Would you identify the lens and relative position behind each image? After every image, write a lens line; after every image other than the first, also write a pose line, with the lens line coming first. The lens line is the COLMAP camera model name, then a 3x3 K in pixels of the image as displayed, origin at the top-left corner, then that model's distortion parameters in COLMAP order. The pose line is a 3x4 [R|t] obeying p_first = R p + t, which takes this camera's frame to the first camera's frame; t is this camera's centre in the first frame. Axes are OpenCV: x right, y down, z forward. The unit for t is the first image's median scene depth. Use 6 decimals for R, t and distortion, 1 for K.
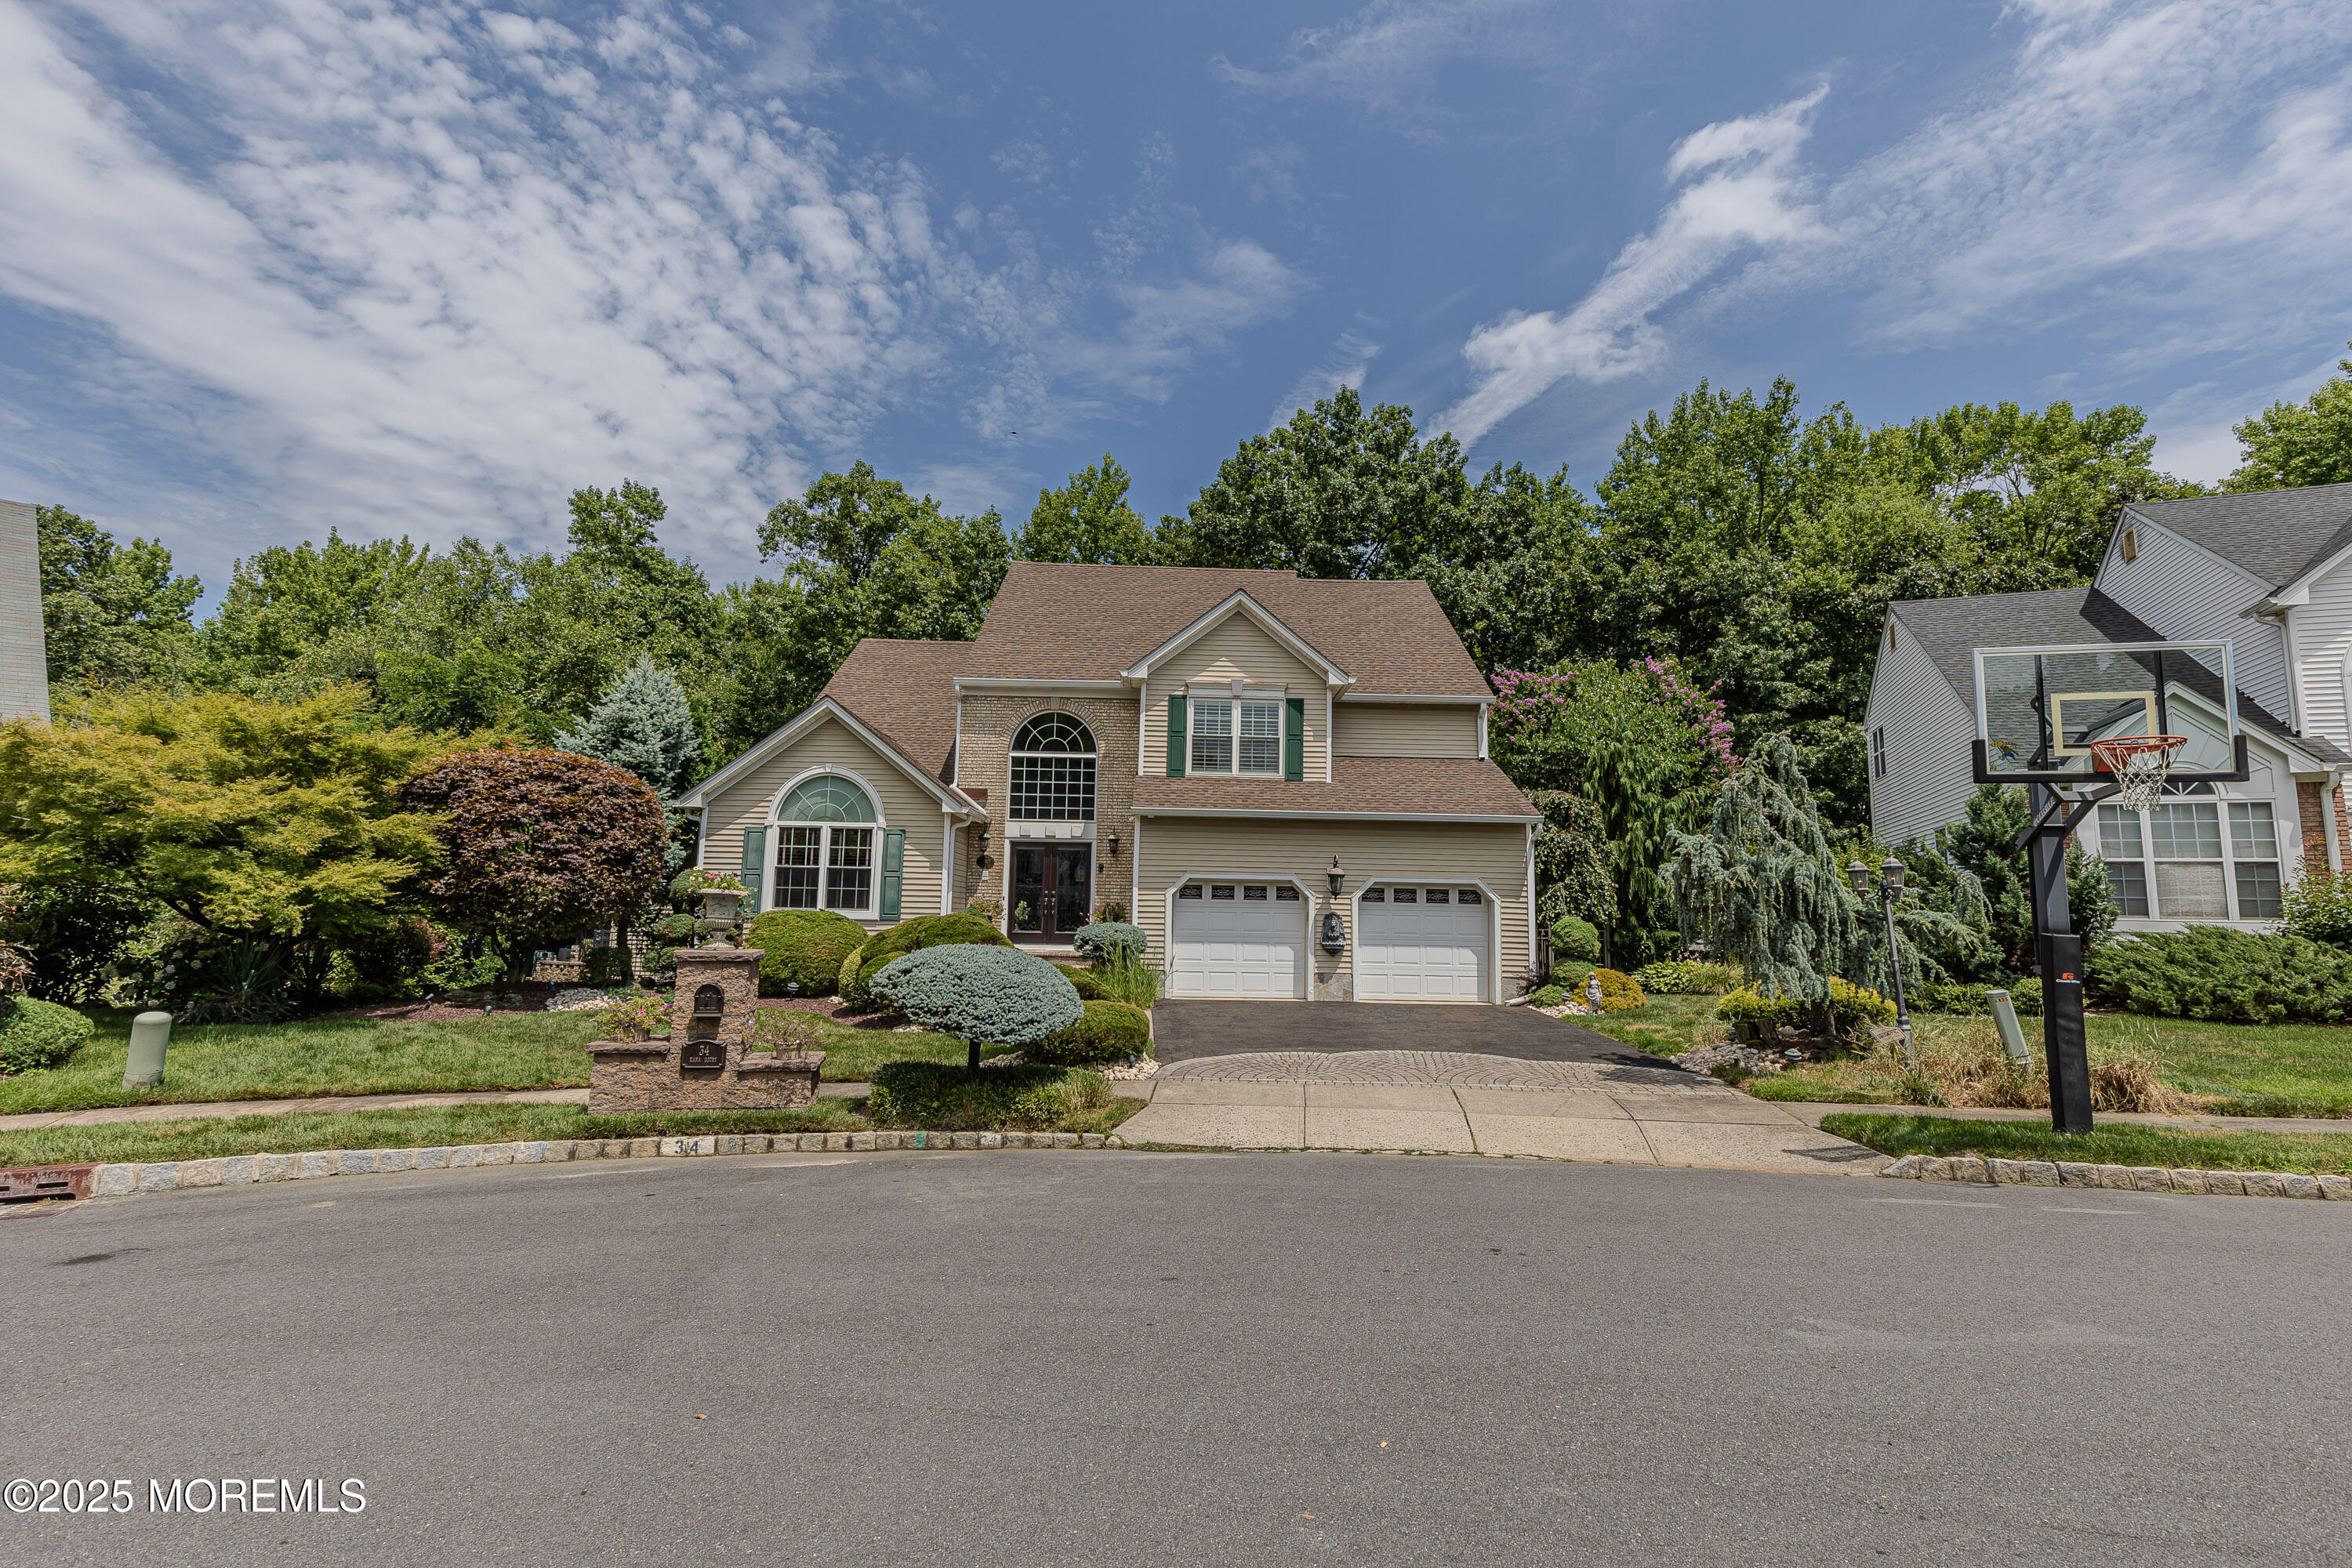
lens RADIAL K [[1035.3, 0, 1181.0], [0, 1035.3, 775.3], [0, 0, 1]] dist [0.002895, -0.002260]
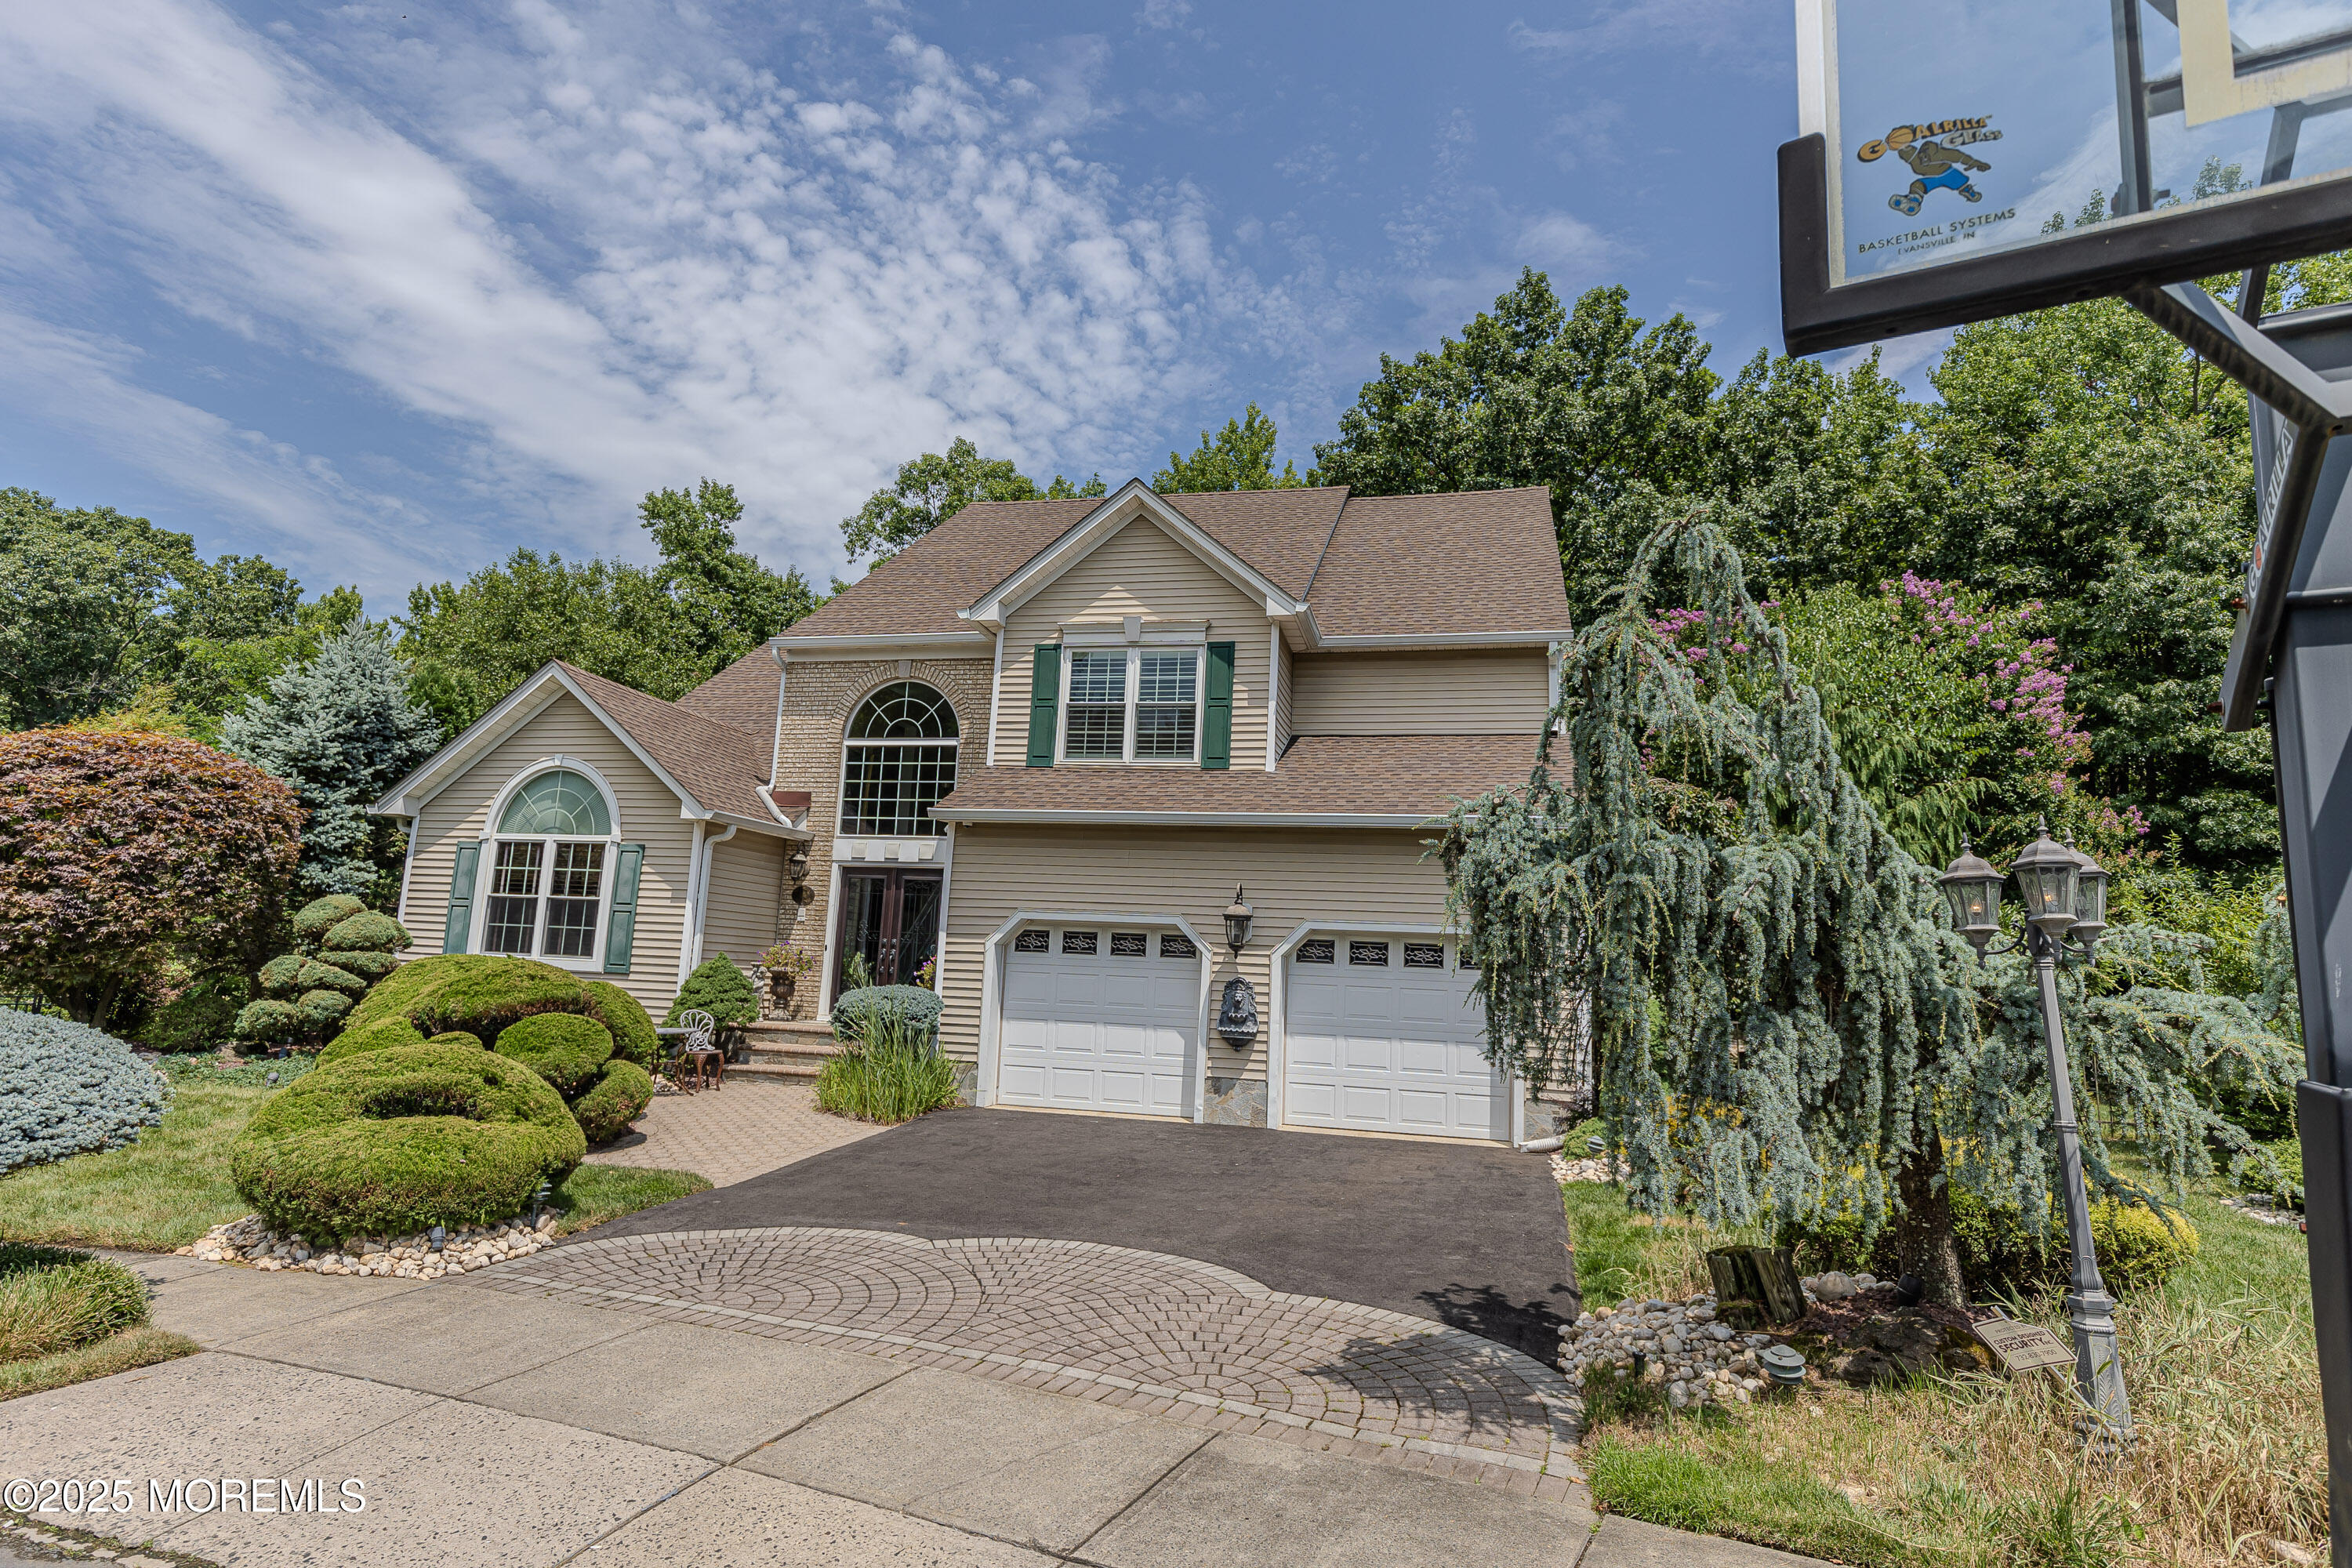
lens RADIAL K [[1191.9, 0, 1176.6], [0, 1191.9, 777.4], [0, 0, 1]] dist [-0.001130, 0.000342]
pose [[0.967546, -0.017219, -0.252107, 0.270870], [0.007237, 0.999155, -0.040465, 0.039569], [0.252591, 0.037328, 0.966853, 0.286565]]
